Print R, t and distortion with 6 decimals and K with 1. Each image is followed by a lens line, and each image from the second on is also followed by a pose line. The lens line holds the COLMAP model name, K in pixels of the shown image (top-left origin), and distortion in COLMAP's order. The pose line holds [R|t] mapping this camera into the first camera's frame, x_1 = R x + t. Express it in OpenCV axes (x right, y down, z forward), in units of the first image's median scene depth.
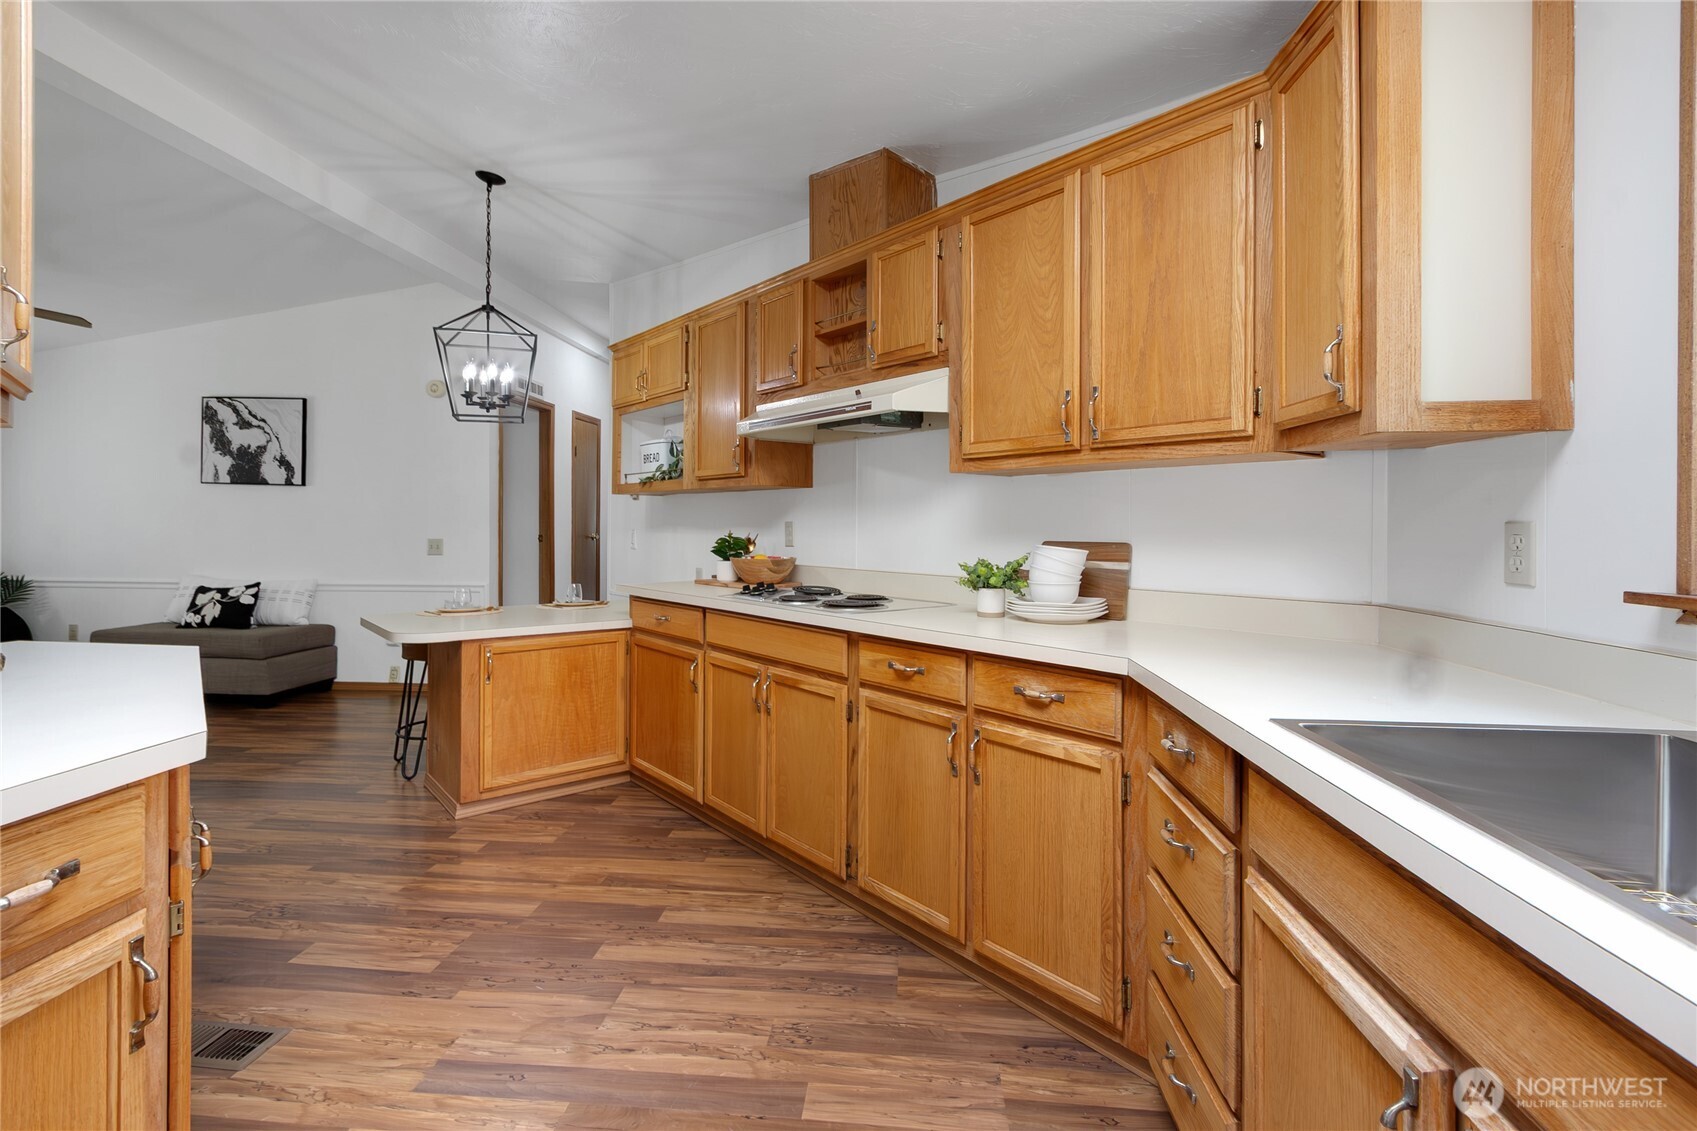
lens RADIAL K [[737.4, 0, 843.7], [0, 737.4, 540.4], [0, 0, 1]] dist [0.002627, 0.000211]
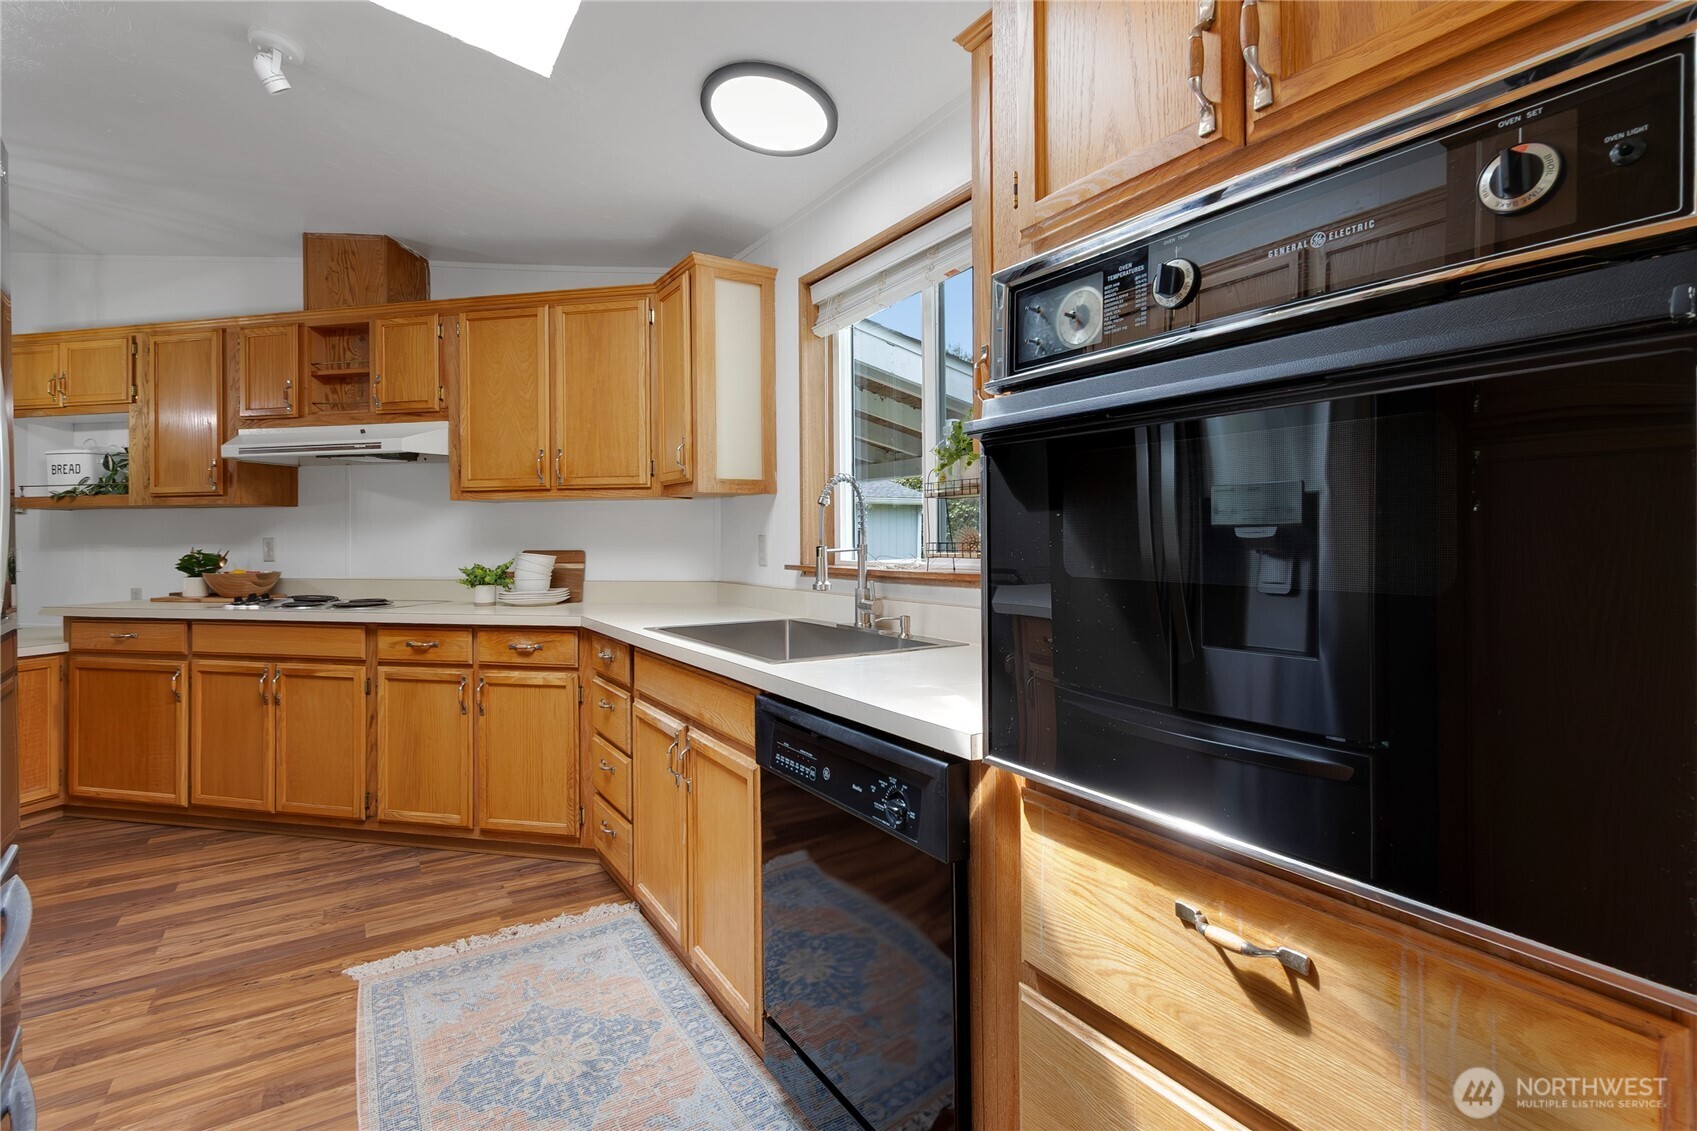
lens RADIAL K [[786.0, 0, 839.6], [0, 786.0, 521.9], [0, 0, 1]] dist [0.019665, -0.008990]
pose [[0.784284, 0.003654, 0.620391, -0.197938], [0.022099, 0.999184, -0.033822, 0.011467], [-0.620008, 0.040236, 0.783563, -0.576439]]
